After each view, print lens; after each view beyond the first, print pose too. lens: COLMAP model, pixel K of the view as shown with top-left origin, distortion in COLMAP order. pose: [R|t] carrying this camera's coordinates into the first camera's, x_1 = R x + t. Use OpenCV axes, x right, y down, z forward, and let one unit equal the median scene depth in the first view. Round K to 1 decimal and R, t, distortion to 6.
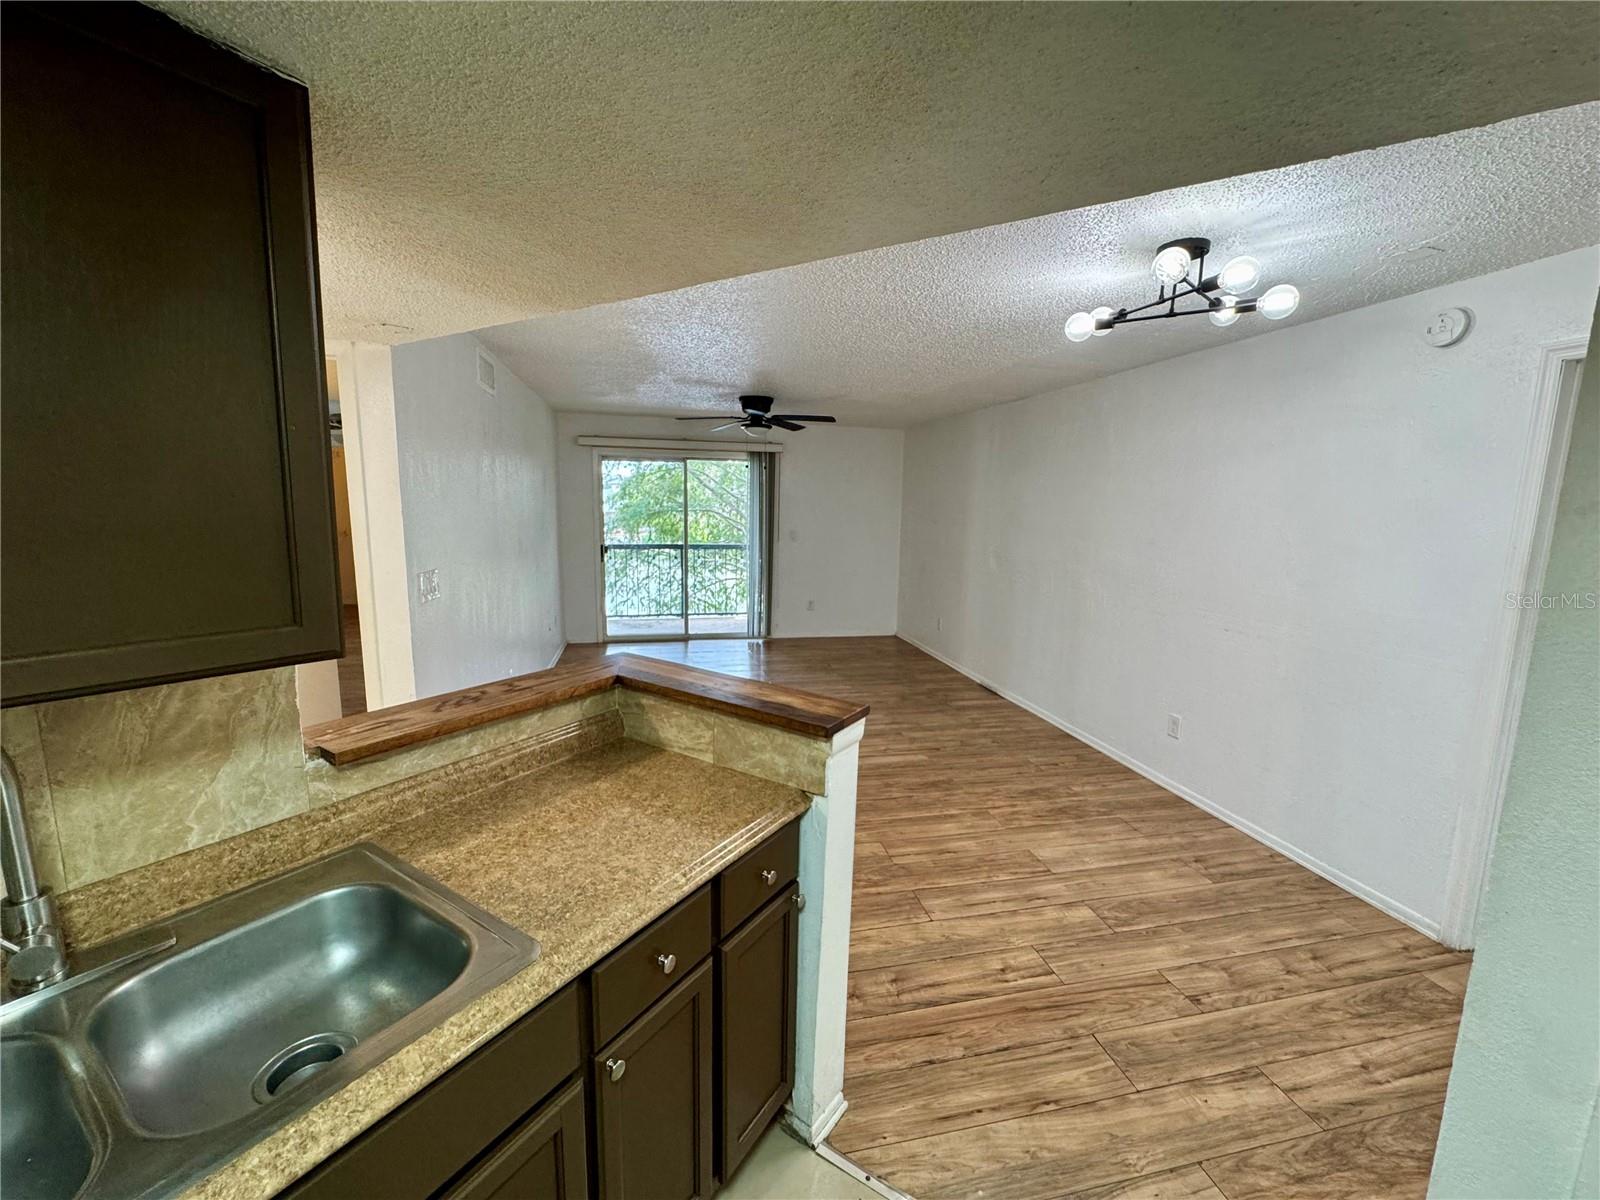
lens RADIAL K [[641.1, 0, 792.3], [0, 641.1, 607.2], [0, 0, 1]] dist [-0.003725, 0.000386]
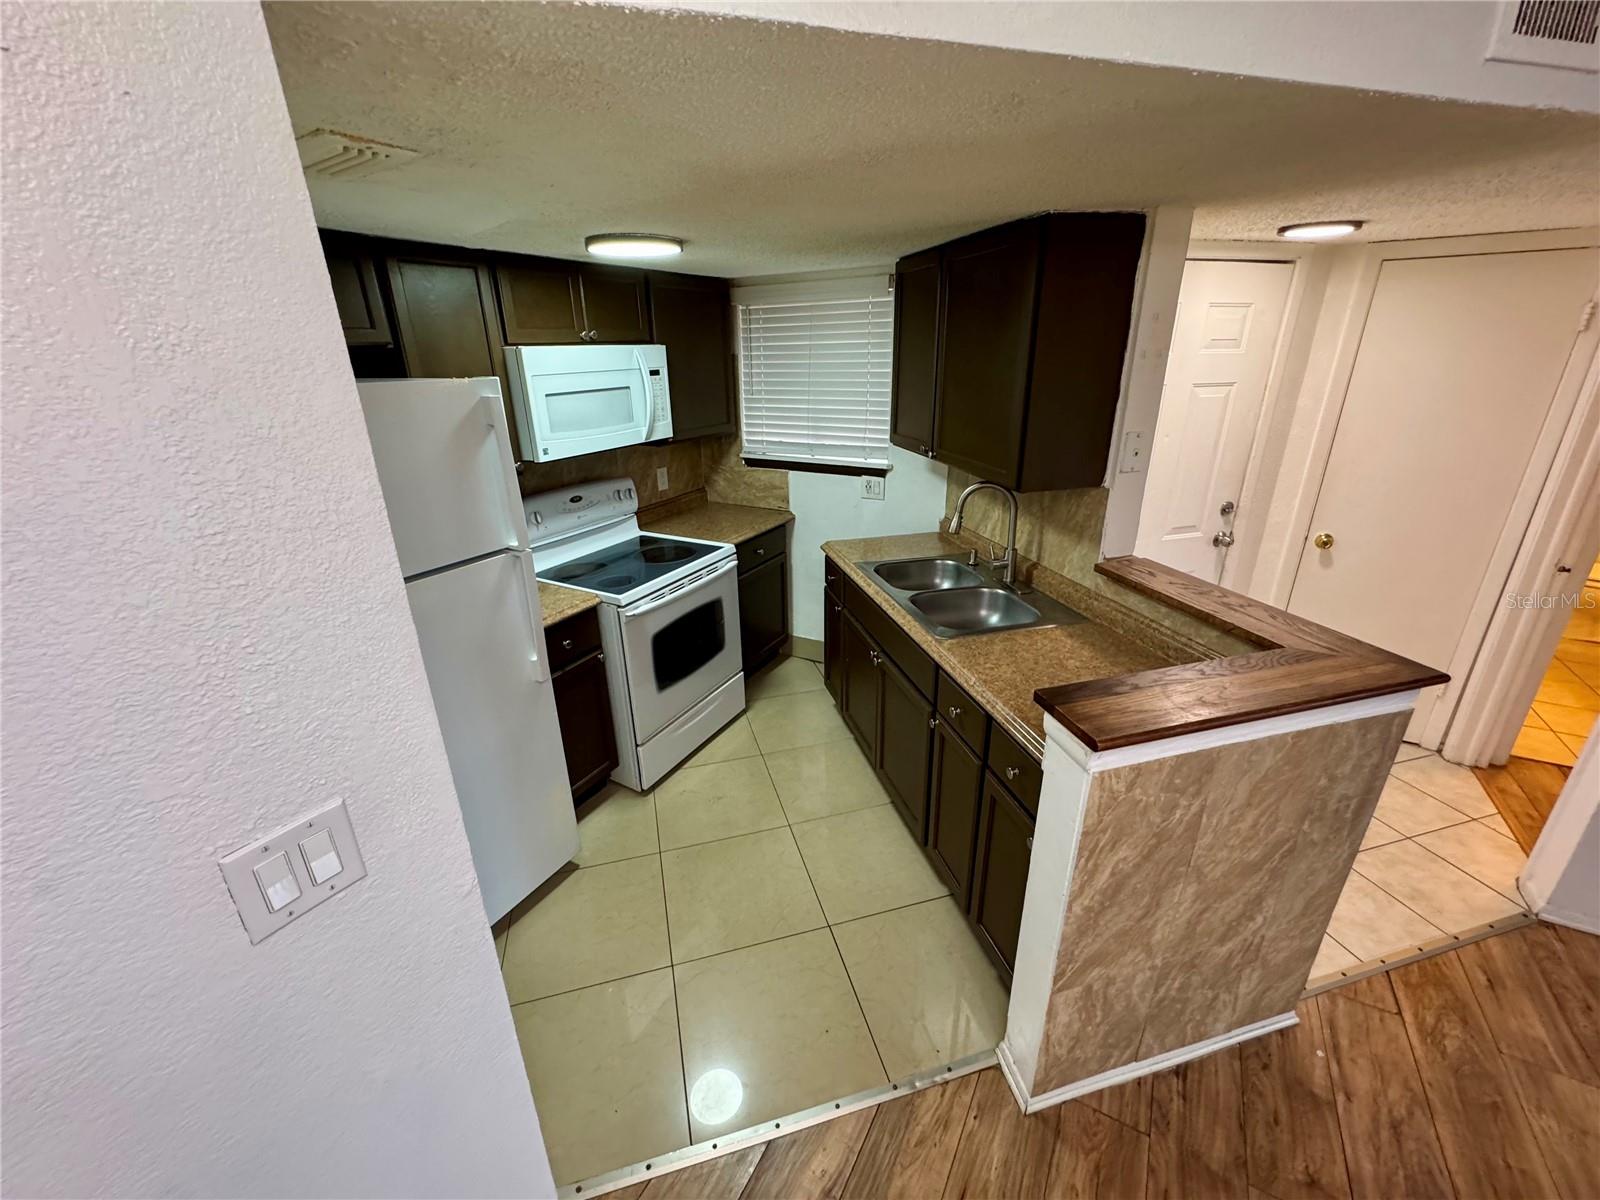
lens RADIAL K [[641.1, 0, 800.5], [0, 641.1, 601.7], [0, 0, 1]] dist [-0.003725, 0.000386]
pose [[-0.667996, 0.262653, -0.696272, 0.716490], [-0.114227, 0.888364, 0.444703, -0.245450], [0.735346, 0.376593, -0.563422, 0.953334]]
